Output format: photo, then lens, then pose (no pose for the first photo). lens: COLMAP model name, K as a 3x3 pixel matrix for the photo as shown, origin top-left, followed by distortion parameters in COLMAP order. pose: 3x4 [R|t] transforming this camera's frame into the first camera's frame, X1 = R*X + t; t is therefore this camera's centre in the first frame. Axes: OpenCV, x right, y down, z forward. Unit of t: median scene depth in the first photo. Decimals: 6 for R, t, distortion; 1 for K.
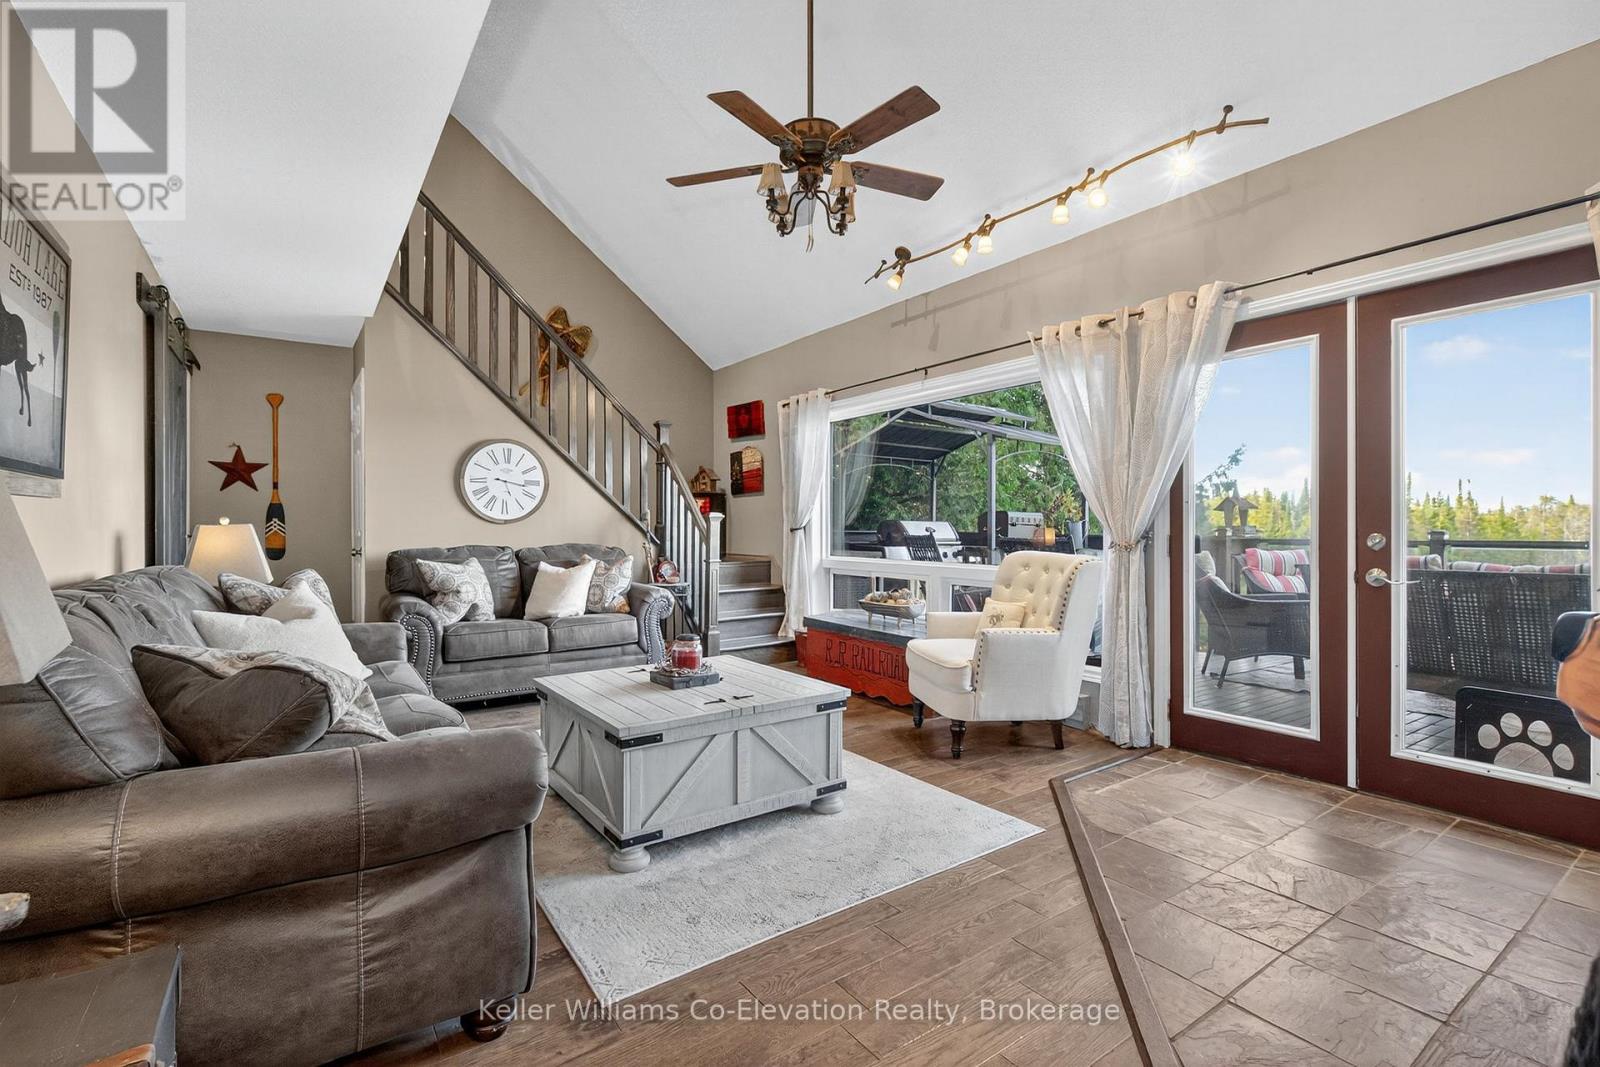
lens RADIAL K [[723.8, 0, 801.8], [0, 723.8, 527.6], [0, 0, 1]] dist [0.000886, -0.001208]
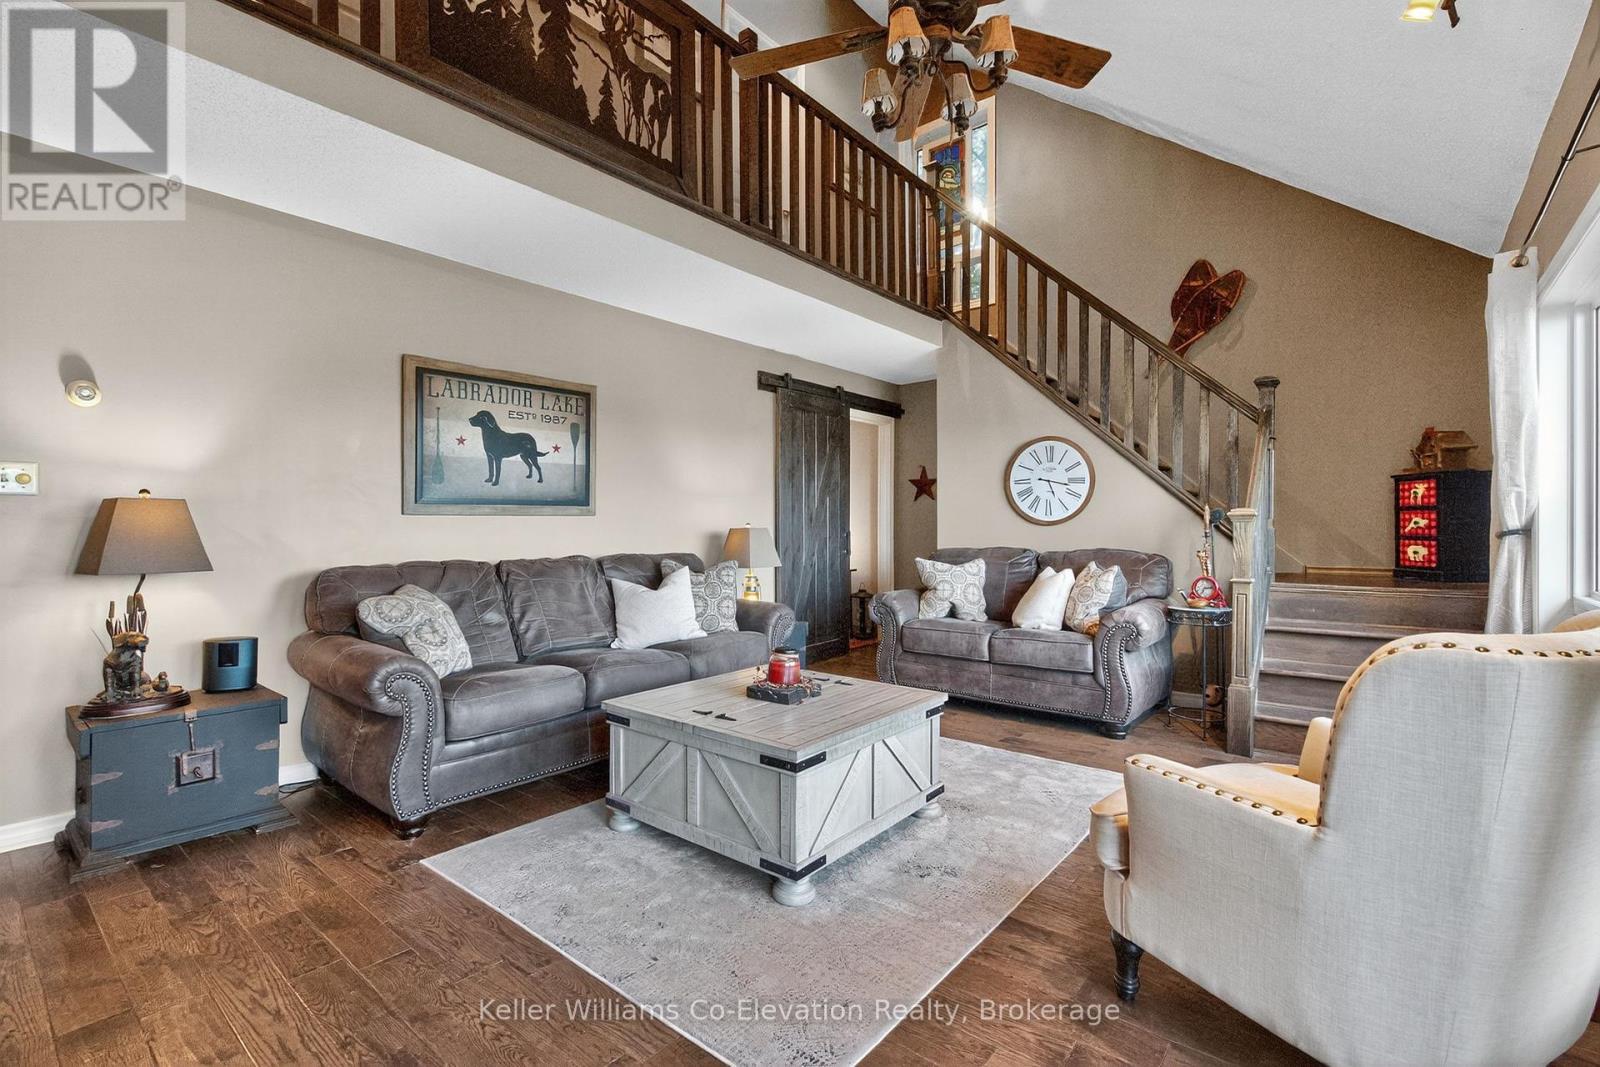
lens RADIAL K [[723.8, 0, 798.5], [0, 723.8, 529.3], [0, 0, 1]] dist [0.000886, -0.001208]
pose [[0.248647, 0.004720, -0.968583, 0.442740], [0.000438, 0.999987, 0.004986, -0.005251], [0.968594, -0.001664, 0.248642, 0.457759]]
